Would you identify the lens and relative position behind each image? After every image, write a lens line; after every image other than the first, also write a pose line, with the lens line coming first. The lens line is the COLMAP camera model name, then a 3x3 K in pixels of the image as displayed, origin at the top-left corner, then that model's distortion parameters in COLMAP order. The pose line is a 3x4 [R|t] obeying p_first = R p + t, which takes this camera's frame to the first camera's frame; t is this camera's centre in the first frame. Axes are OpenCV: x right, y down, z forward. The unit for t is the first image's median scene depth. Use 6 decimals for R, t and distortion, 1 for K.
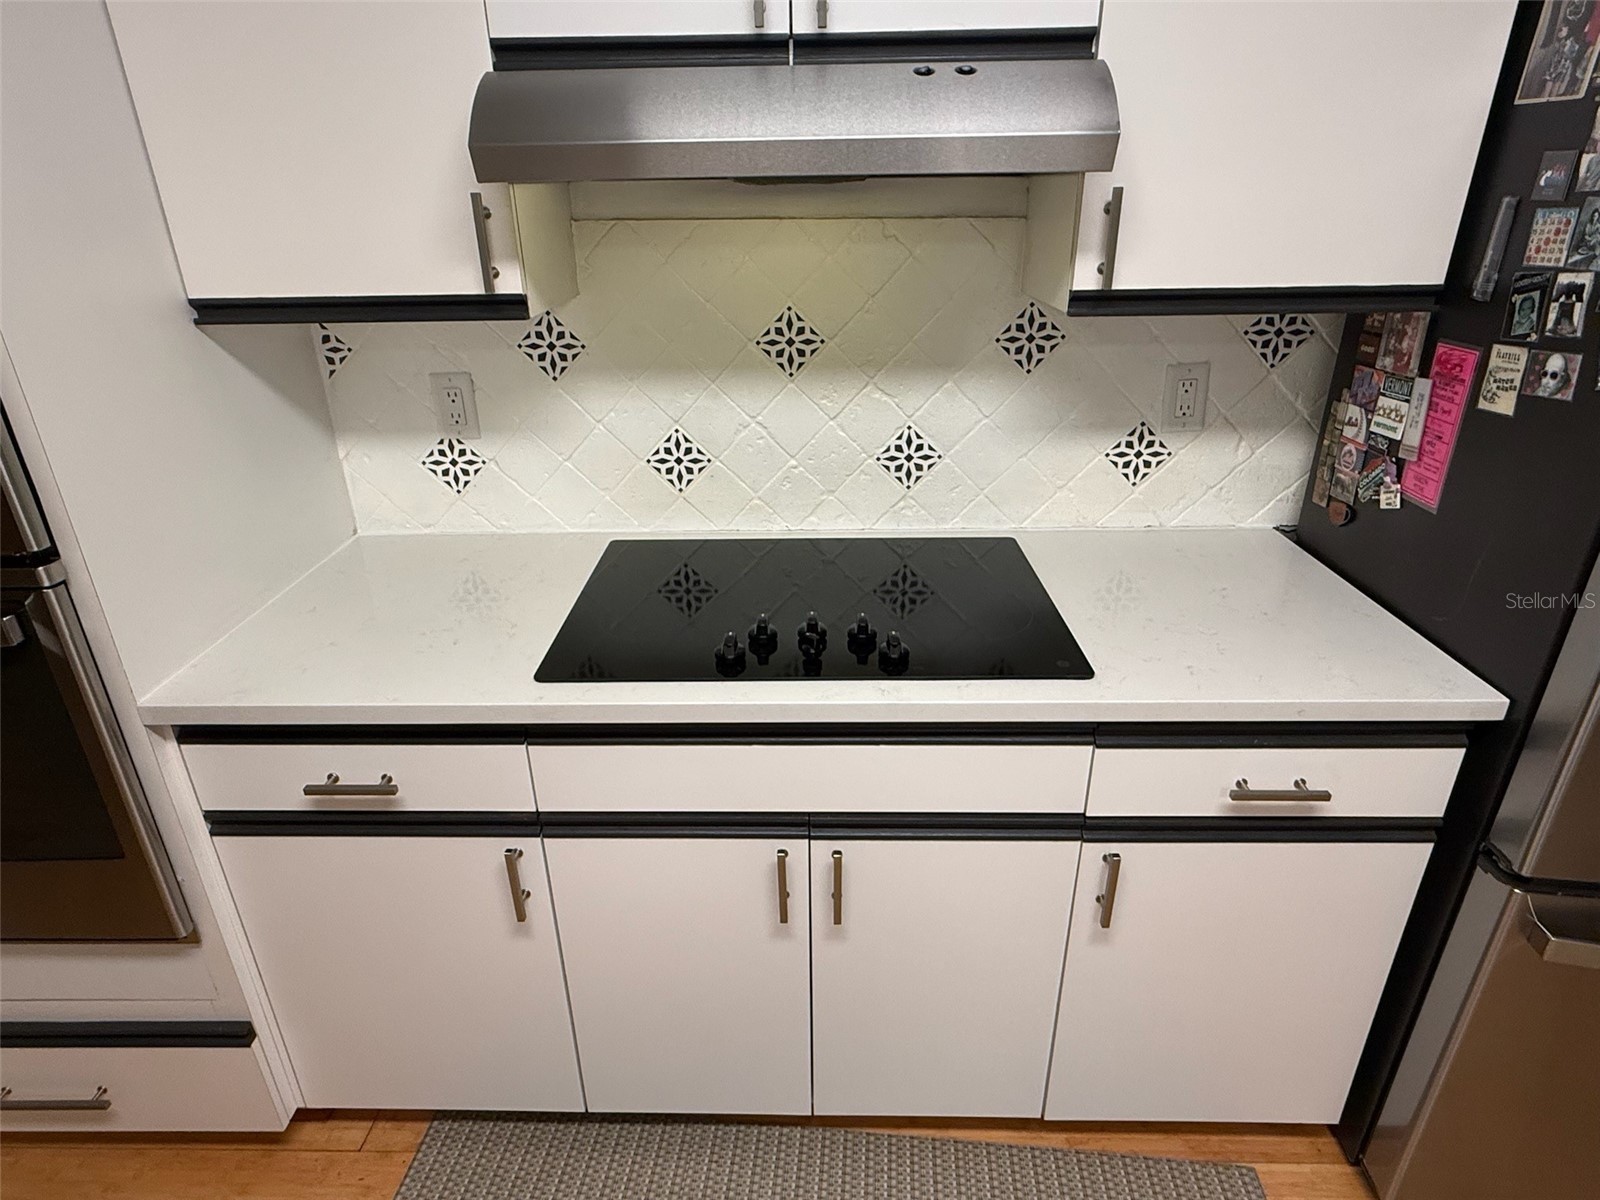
lens RADIAL K [[895.2, 0, 802.0], [0, 895.2, 601.2], [0, 0, 1]] dist [0.001925, 0.001171]
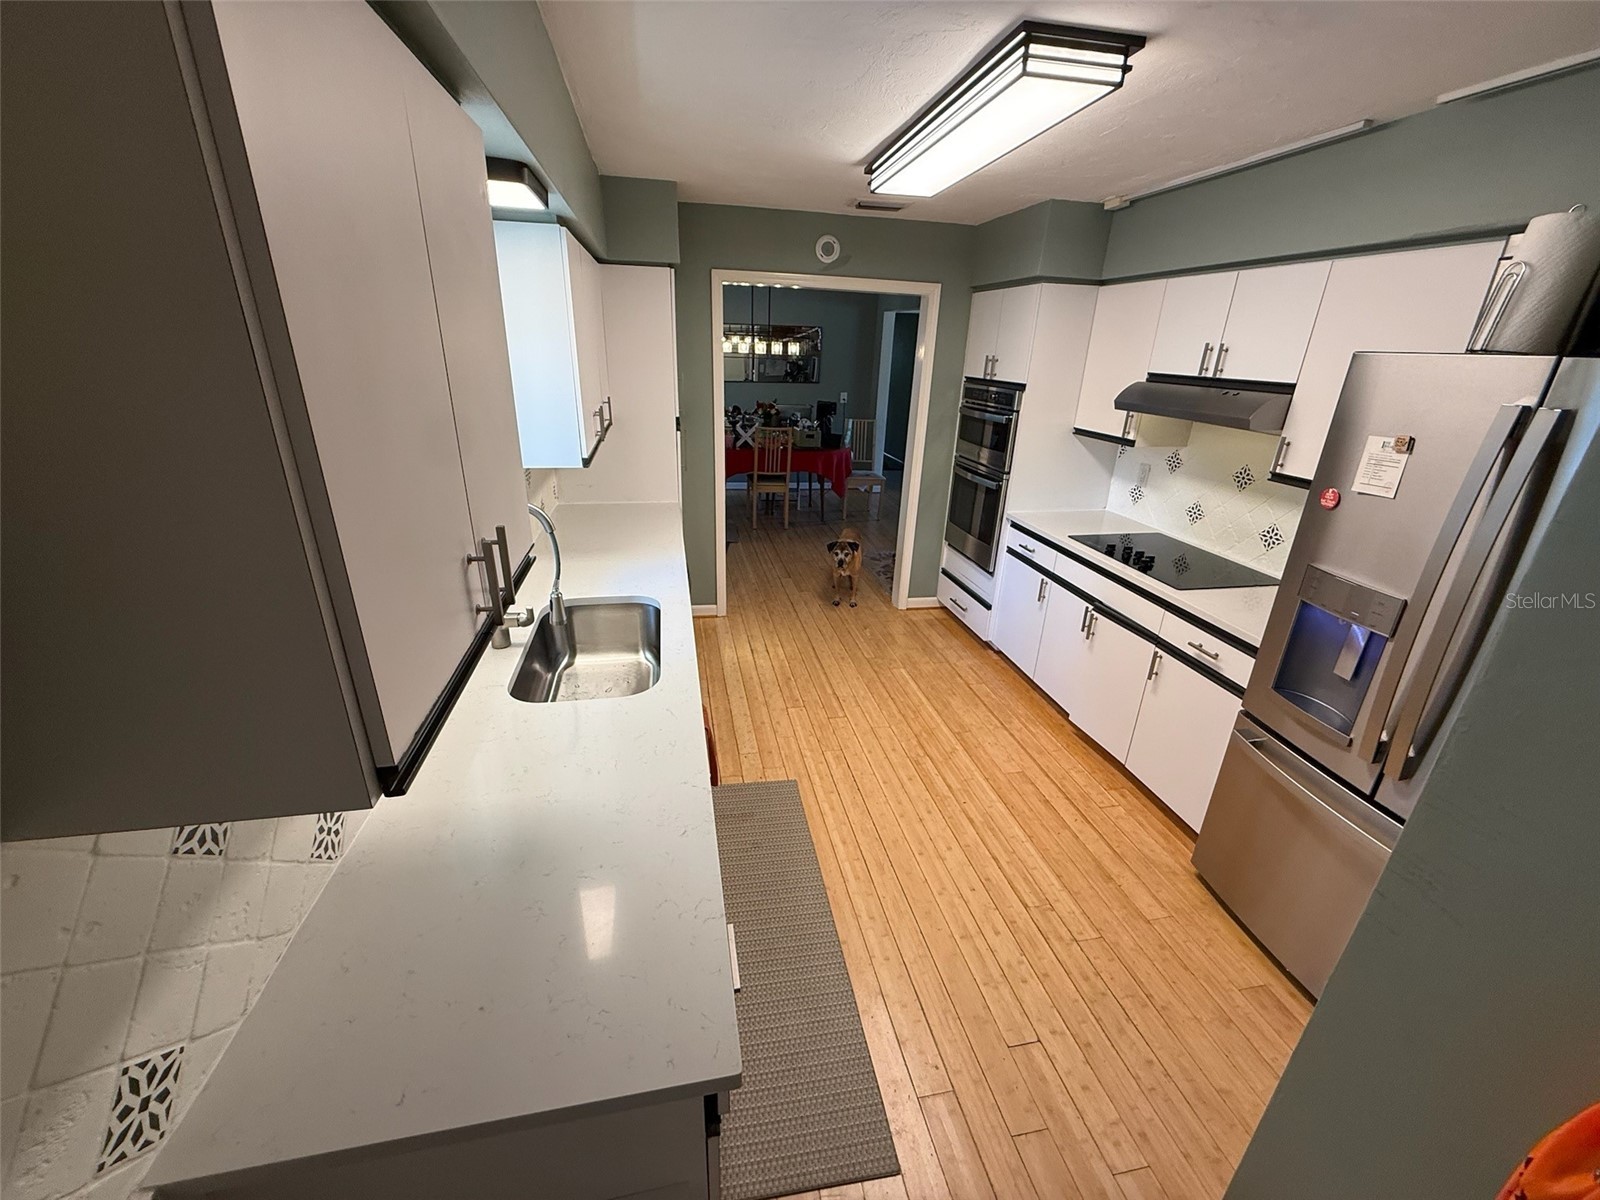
lens RADIAL K [[642.1, 0, 794.1], [0, 642.1, 594.8], [0, 0, 1]] dist [0.002017, 0.000143]
pose [[0.213367, 0.379957, -0.900060, 1.777497], [-0.435344, 0.861729, 0.260574, 0.088727], [0.874614, 0.336237, 0.349276, -0.765167]]
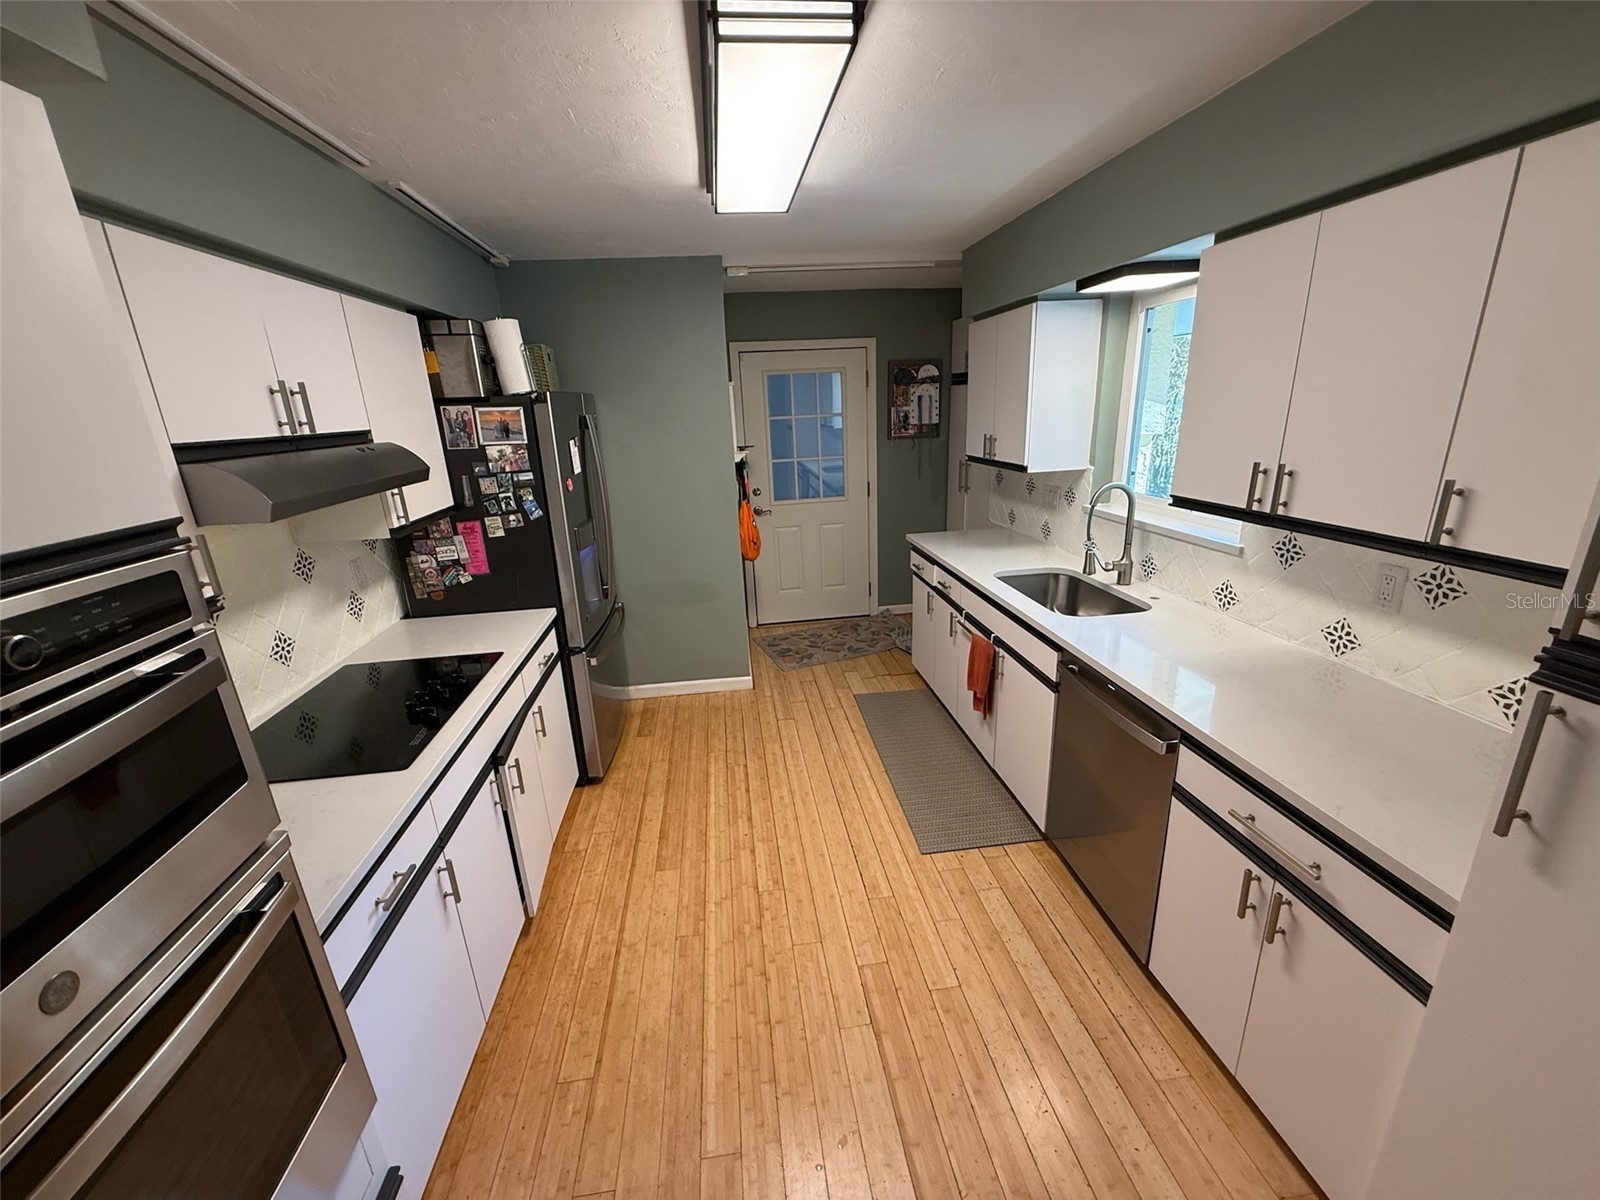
lens RADIAL K [[642.1, 0, 798.2], [0, 642.1, 597.5], [0, 0, 1]] dist [0.002017, 0.000143]
pose [[-0.151031, -0.270999, 0.950657, -1.430559], [0.451180, 0.836781, 0.310216, -0.225347], [-0.879560, 0.475769, -0.004110, 0.150548]]
